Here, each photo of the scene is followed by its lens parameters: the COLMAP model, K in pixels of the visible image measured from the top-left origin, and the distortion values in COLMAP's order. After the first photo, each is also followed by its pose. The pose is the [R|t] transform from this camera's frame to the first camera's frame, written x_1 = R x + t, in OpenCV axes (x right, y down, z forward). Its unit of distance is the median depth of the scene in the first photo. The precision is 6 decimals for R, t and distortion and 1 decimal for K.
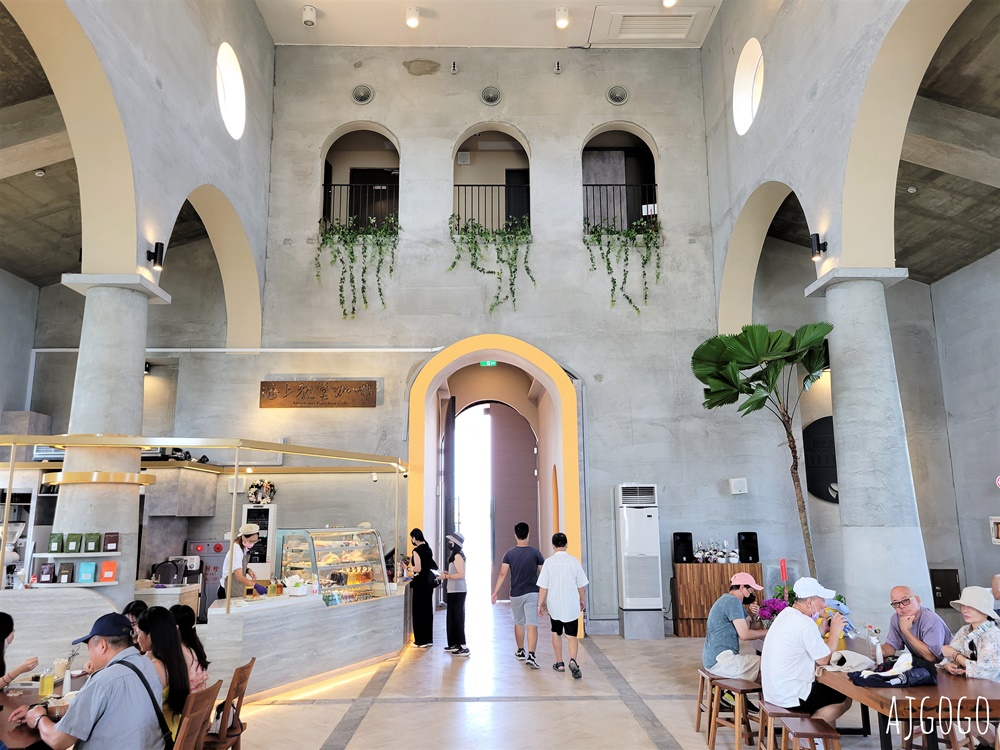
lens RADIAL K [[747.8, 0, 500.0], [0, 747.8, 375.0], [0, 0, 1]] dist [0.053624, -0.031573]
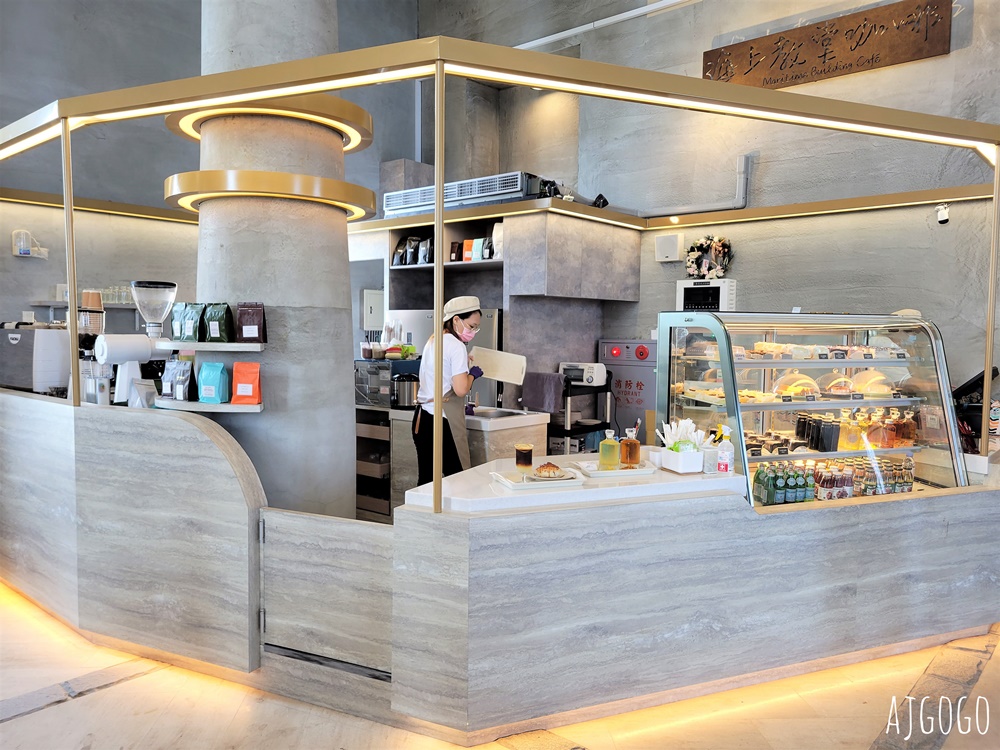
lens RADIAL K [[747.8, 0, 500.0], [0, 747.8, 375.0], [0, 0, 1]] dist [0.053624, -0.031573]
pose [[0.744806, 0.055510, -0.664968, -0.063184], [0.108869, 0.973072, 0.203169, 0.122653], [0.658340, -0.223716, 0.718707, 0.534614]]
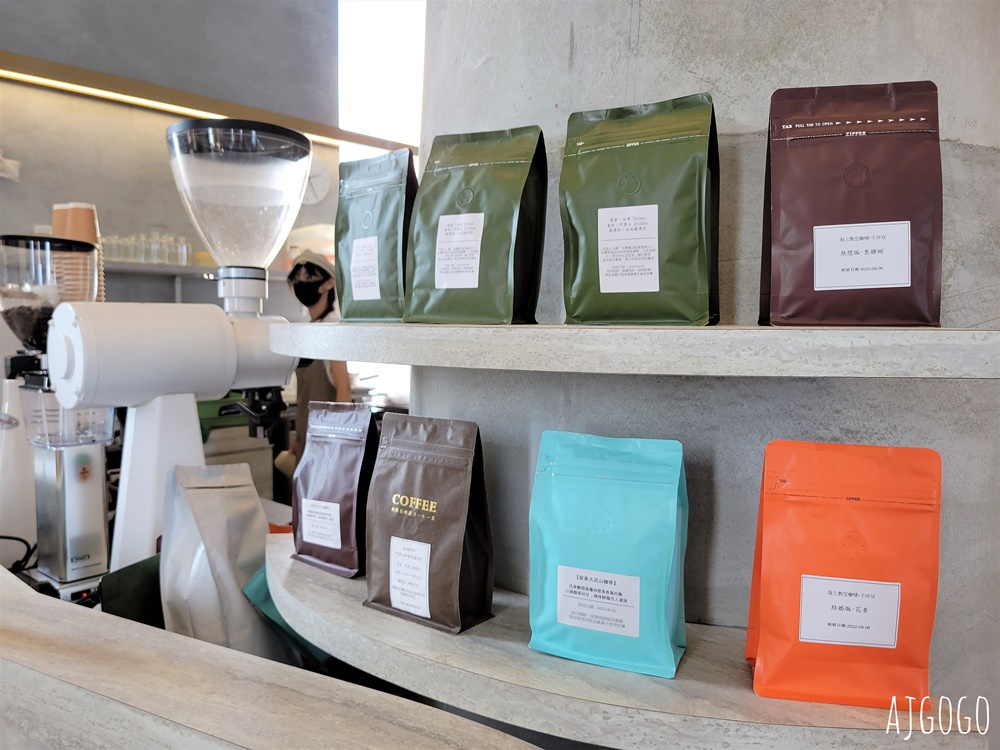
lens RADIAL K [[747.8, 0, 500.0], [0, 747.8, 375.0], [0, 0, 1]] dist [0.053624, -0.031573]
pose [[0.718371, 0.063286, -0.692776, -0.339259], [0.116756, 0.970759, 0.209749, 0.152211], [0.685793, -0.231563, 0.689976, 0.643094]]
